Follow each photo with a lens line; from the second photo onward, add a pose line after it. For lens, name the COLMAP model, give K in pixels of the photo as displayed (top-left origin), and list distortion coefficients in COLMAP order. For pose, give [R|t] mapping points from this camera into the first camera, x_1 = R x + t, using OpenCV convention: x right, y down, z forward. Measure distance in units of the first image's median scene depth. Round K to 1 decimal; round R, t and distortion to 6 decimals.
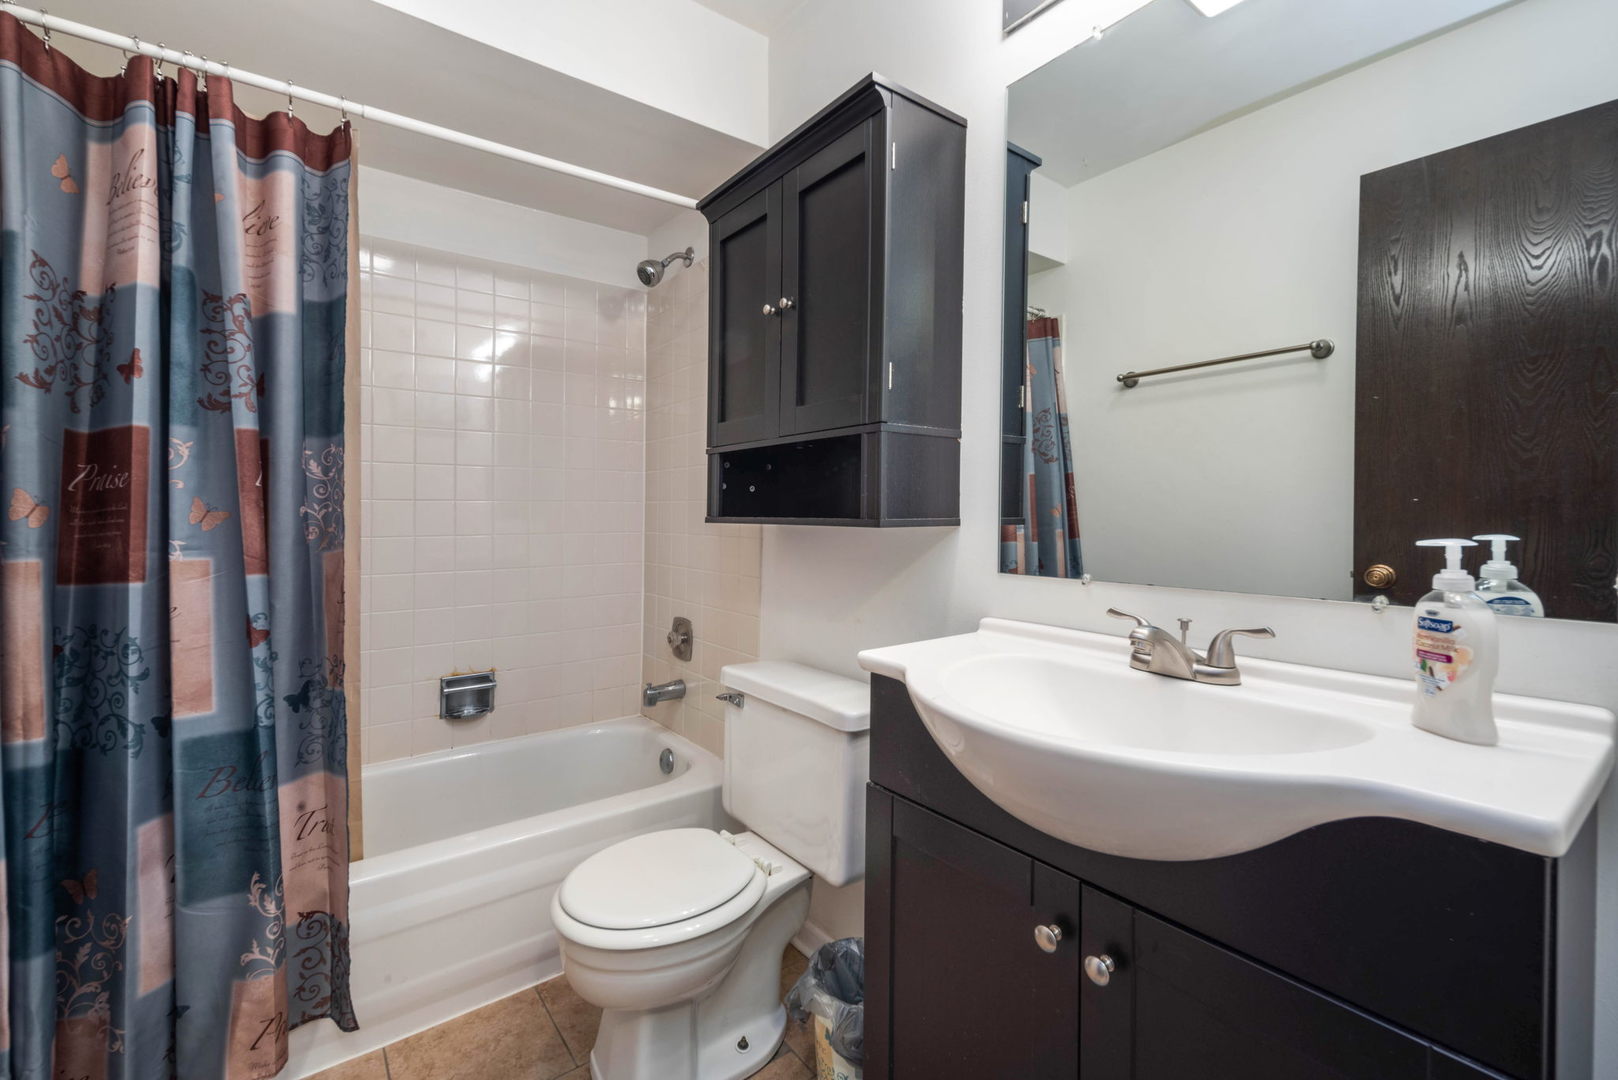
lens RADIAL K [[700.5, 0, 804.3], [0, 700.5, 514.6], [0, 0, 1]] dist [0.016493, -0.000378]
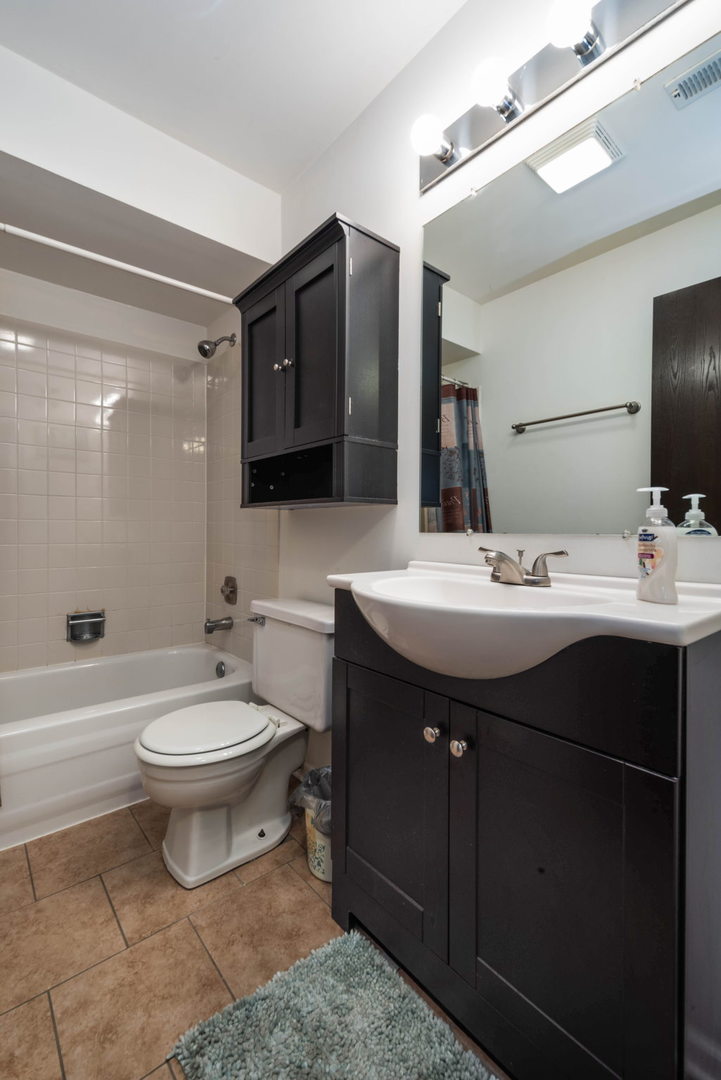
lens RADIAL K [[467.6, 0, 357.6], [0, 467.6, 539.6], [0, 0, 1]] dist [0.016493, -0.000378]
pose [[0.998715, -0.001092, 0.050668, 0.074352], [0.000726, 0.999974, 0.007234, 0.084110], [-0.050675, -0.007188, 0.998689, -0.055950]]
